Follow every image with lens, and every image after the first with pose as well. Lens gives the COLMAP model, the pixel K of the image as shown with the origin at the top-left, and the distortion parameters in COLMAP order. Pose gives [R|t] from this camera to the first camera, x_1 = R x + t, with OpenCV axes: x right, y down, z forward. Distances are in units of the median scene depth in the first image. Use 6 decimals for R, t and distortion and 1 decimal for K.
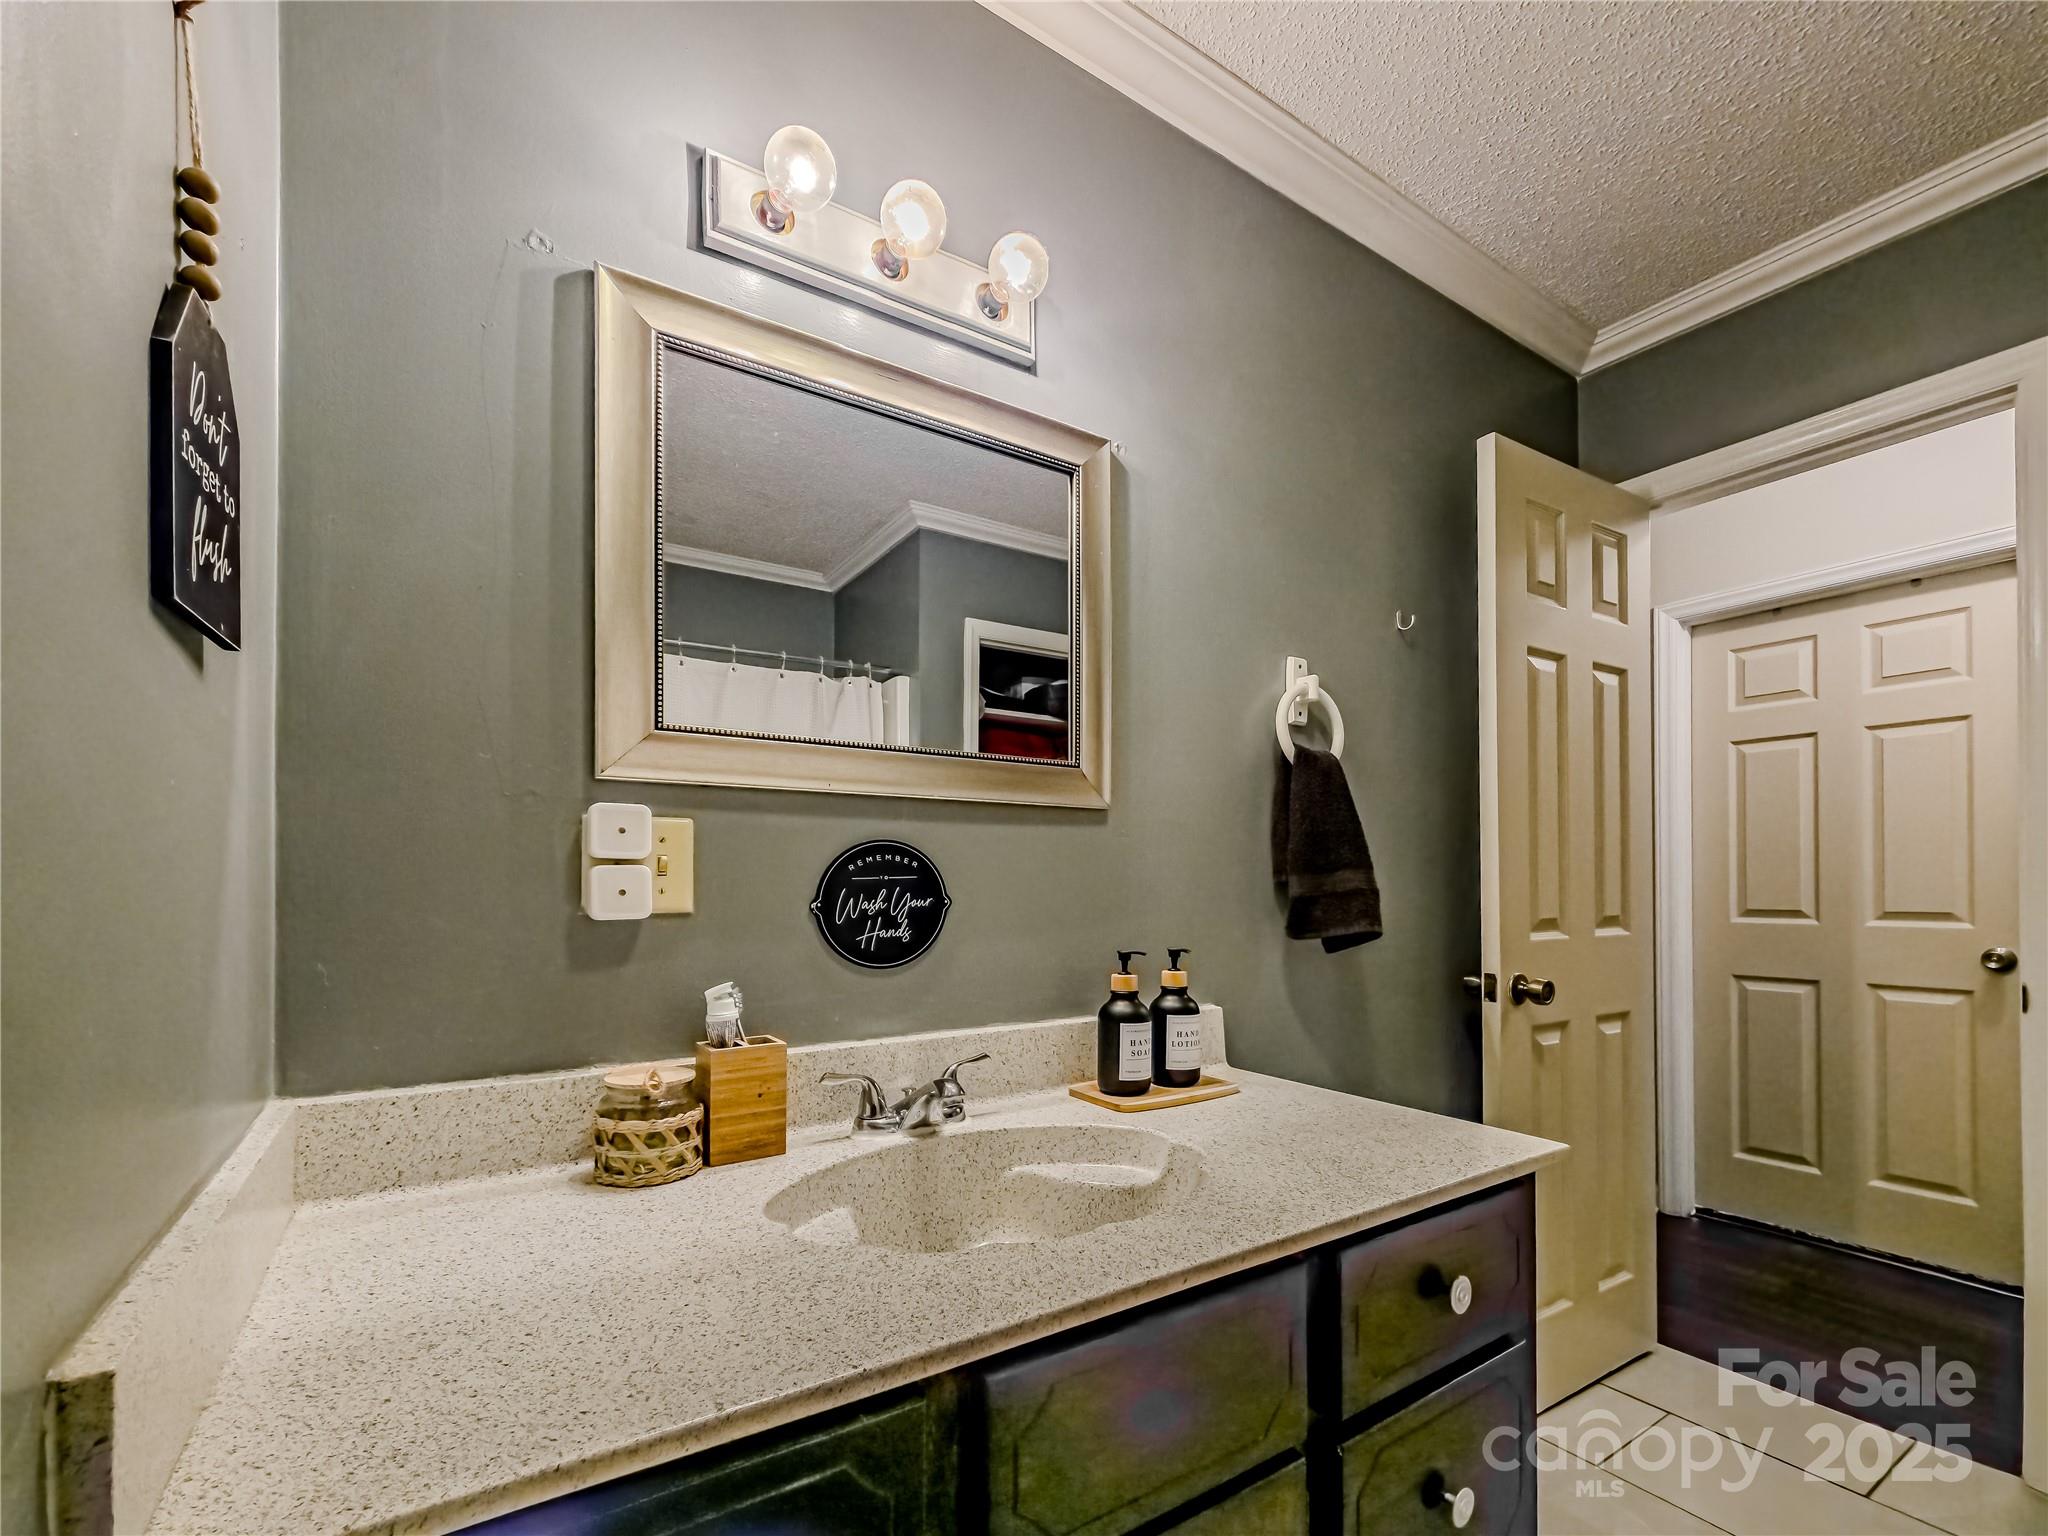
lens RADIAL K [[858.5, 0, 1021.3], [0, 858.5, 876.8], [0, 0, 1]] dist [0.001358, 0.000095]
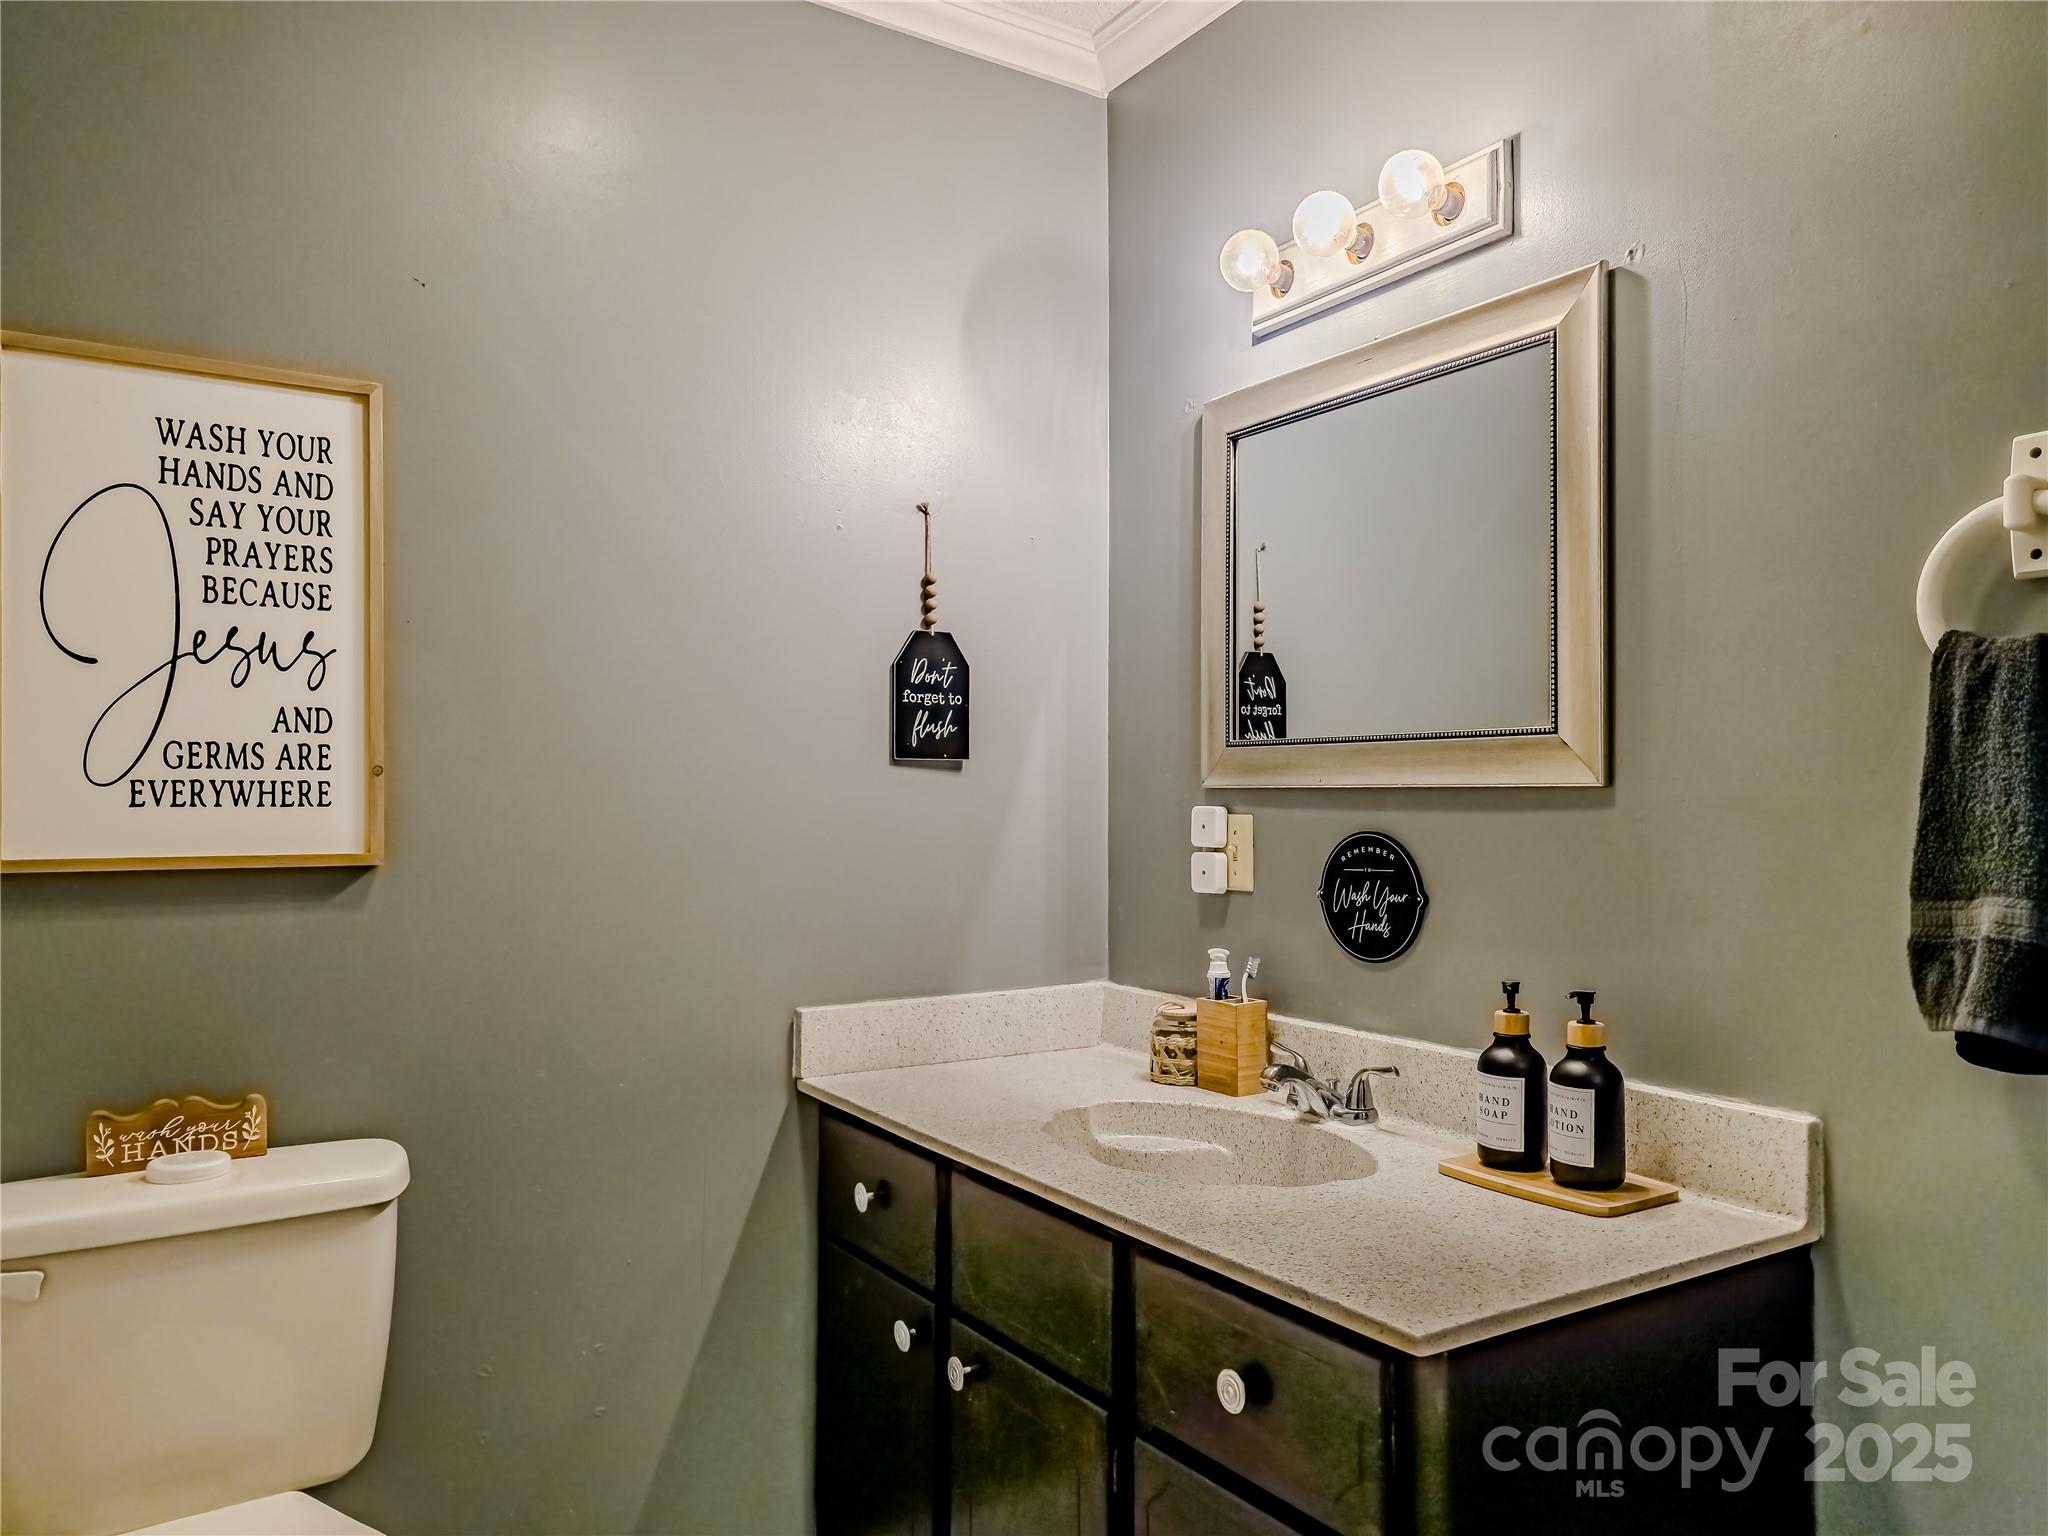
lens RADIAL K [[1459.0, 0, 1025.5], [0, 1459.0, 795.0], [0, 0, 1]] dist [0.013649, -0.001948]
pose [[-0.012660, -0.000822, -0.999920, 1.532910], [0.010257, 0.999947, -0.000952, -0.088104], [0.999867, -0.010268, -0.012651, 0.632683]]
